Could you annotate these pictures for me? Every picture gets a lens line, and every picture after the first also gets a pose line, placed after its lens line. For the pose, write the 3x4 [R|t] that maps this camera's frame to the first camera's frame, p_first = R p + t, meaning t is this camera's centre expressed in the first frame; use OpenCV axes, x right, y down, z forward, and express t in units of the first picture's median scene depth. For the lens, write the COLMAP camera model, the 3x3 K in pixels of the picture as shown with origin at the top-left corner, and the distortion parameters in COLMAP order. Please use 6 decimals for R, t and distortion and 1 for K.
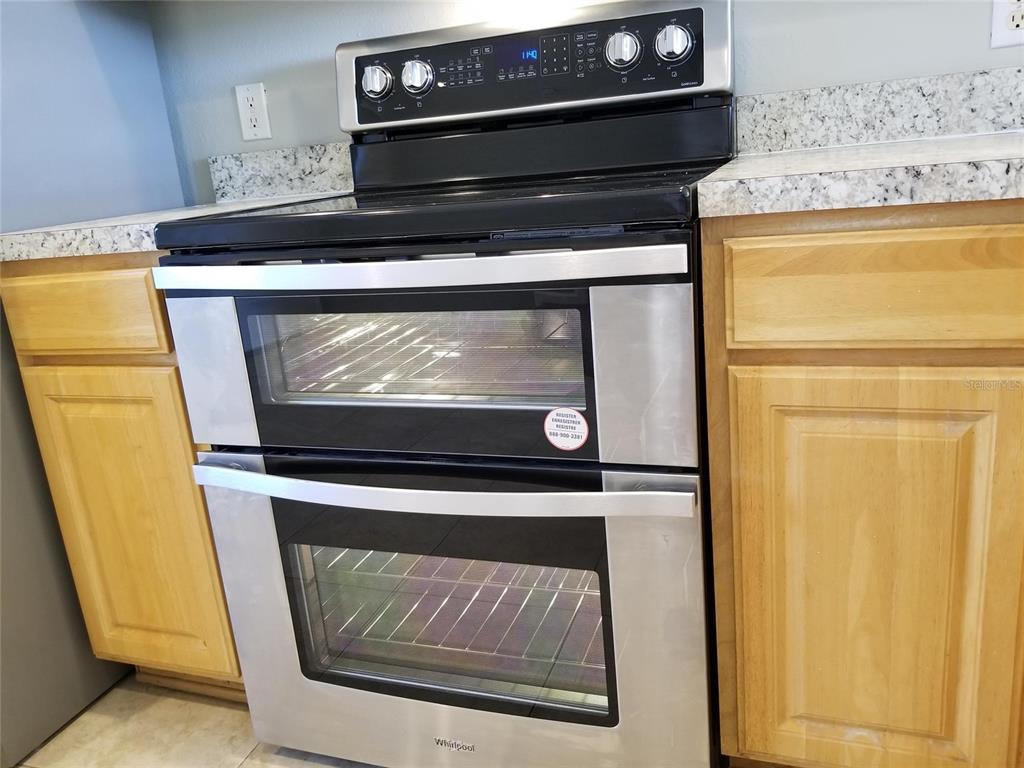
lens RADIAL K [[802.5, 0, 507.1], [0, 802.5, 381.0], [0, 0, 1]] dist [0.090117, -0.153348]
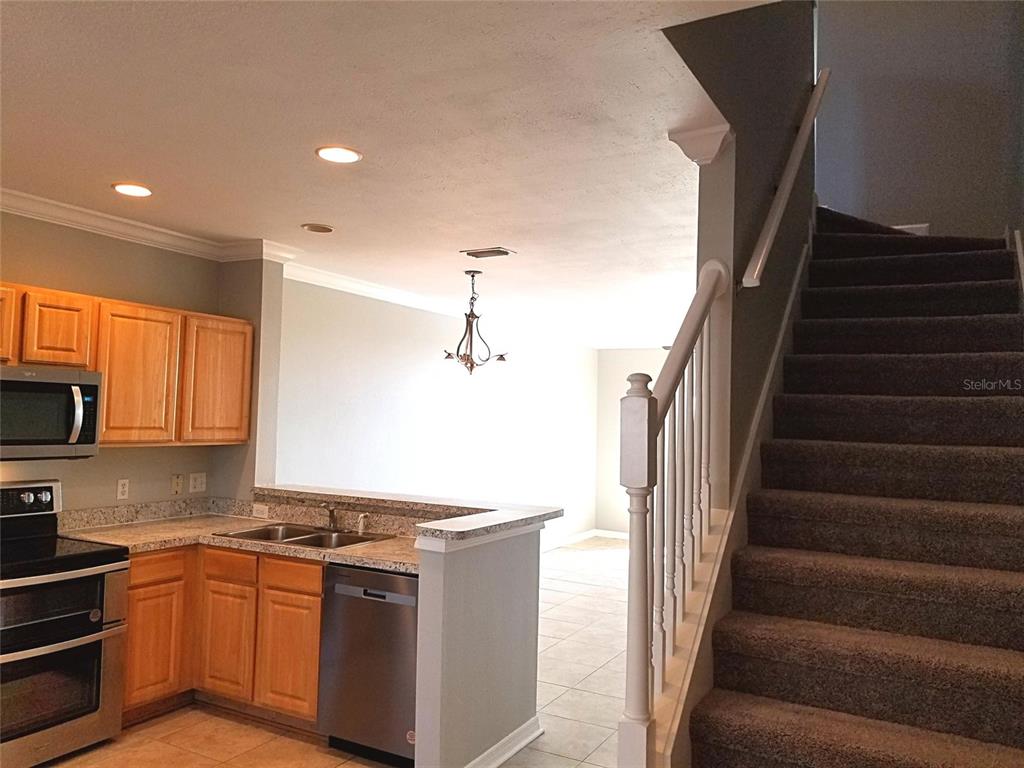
lens RADIAL K [[802.5, 0, 507.1], [0, 802.5, 381.0], [0, 0, 1]] dist [0.090117, -0.153348]
pose [[0.158600, 0.137110, 0.977777, -3.369369], [0.224948, 0.959249, -0.170999, 0.090931], [-0.961376, 0.247069, 0.121294, -1.484995]]
